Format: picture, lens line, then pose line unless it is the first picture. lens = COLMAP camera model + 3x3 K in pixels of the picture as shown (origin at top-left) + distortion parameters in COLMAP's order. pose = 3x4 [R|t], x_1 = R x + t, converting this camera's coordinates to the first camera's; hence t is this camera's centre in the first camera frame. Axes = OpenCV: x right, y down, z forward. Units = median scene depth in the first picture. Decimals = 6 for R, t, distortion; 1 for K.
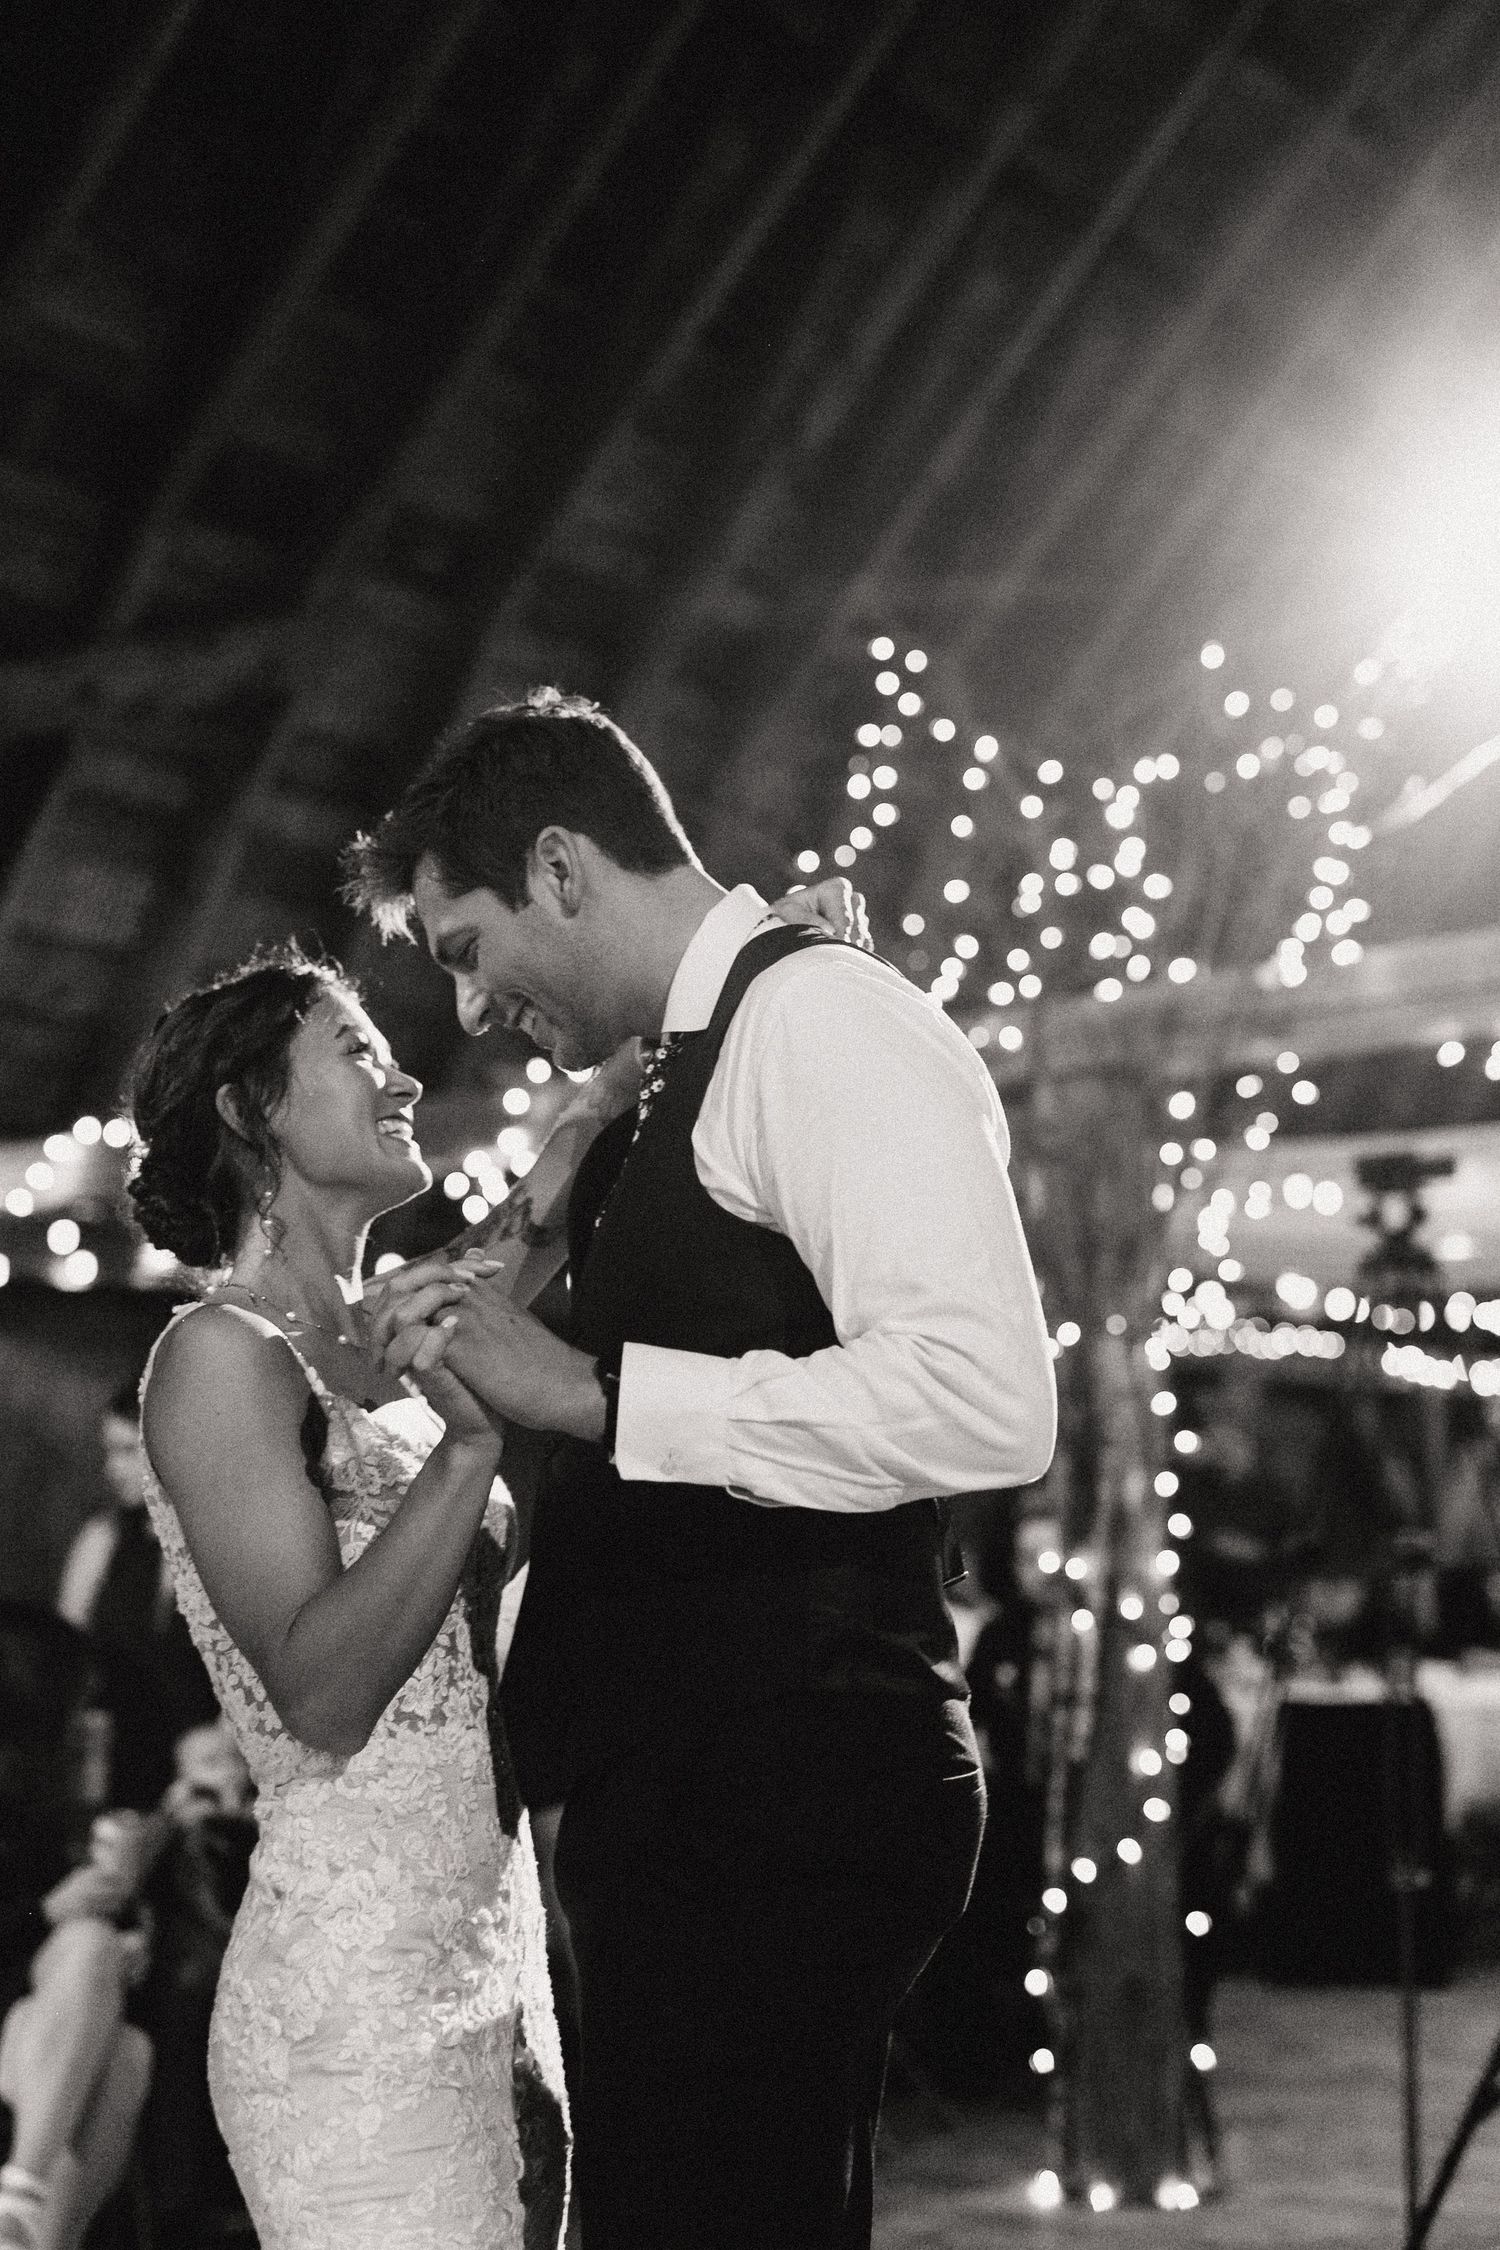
lens RADIAL K [[3189.5, 0, 752.2], [0, 3189.5, 1121.7], [0, 0, 1]] dist [-0.041942, 0.000000]
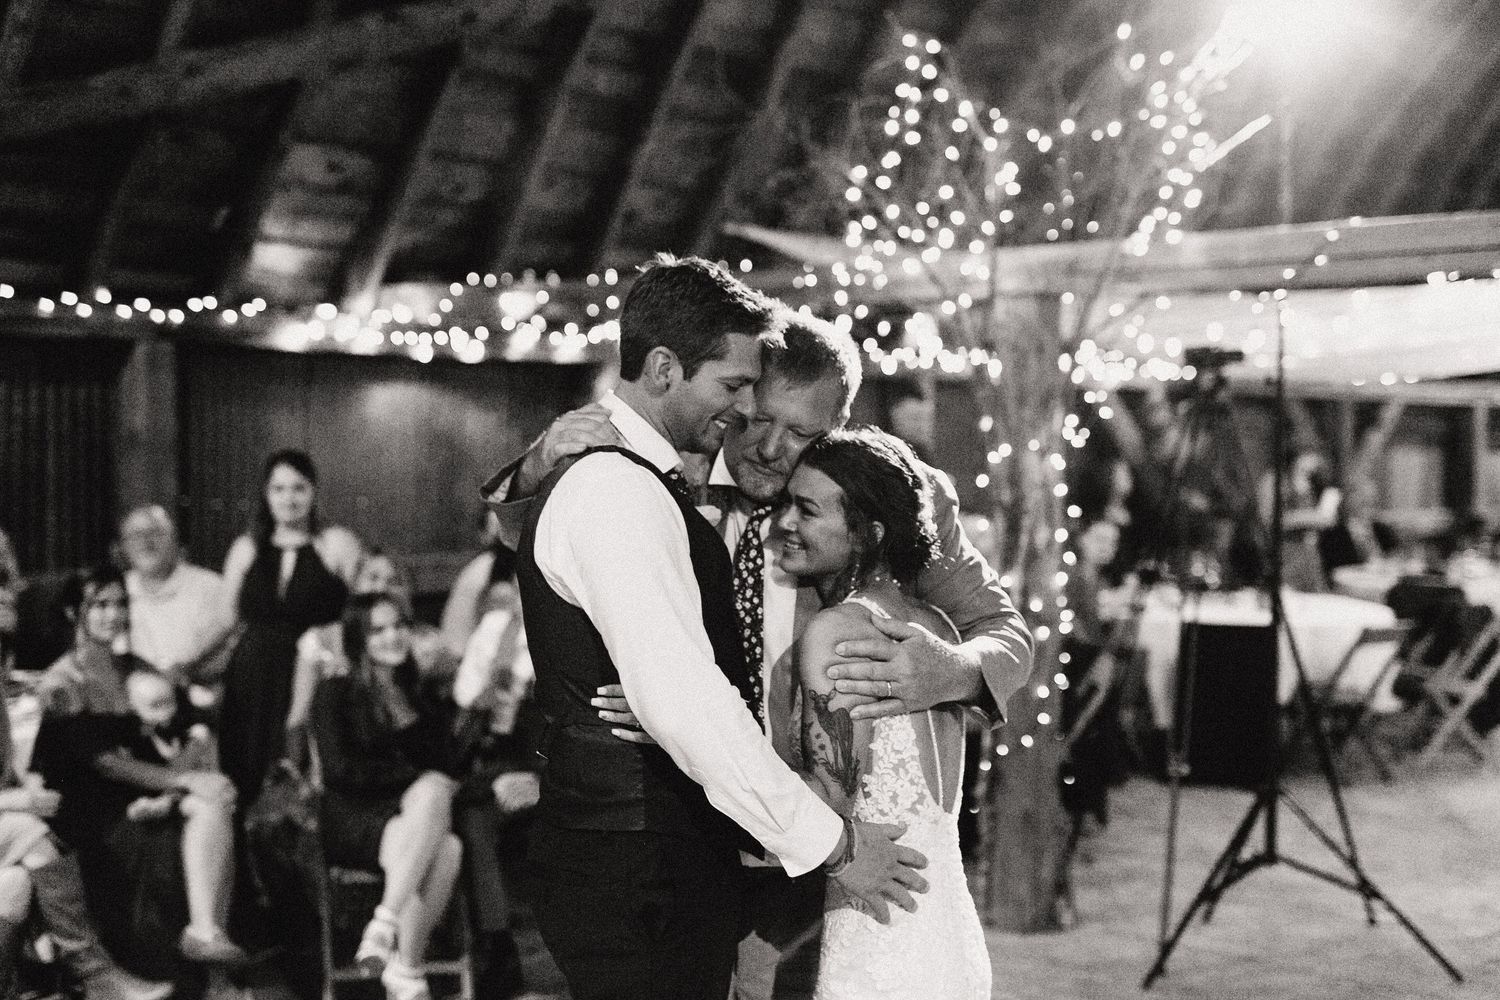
lens RADIAL K [[2126.3, 0, 751.6], [0, 2126.3, 502.8], [0, 0, 1]] dist [-0.041942, 0.000000]
pose [[0.992324, 0.035788, -0.118373, 0.099290], [-0.013261, 0.982485, 0.185869, -0.116575], [0.122951, -0.182873, 0.975418, -0.145376]]
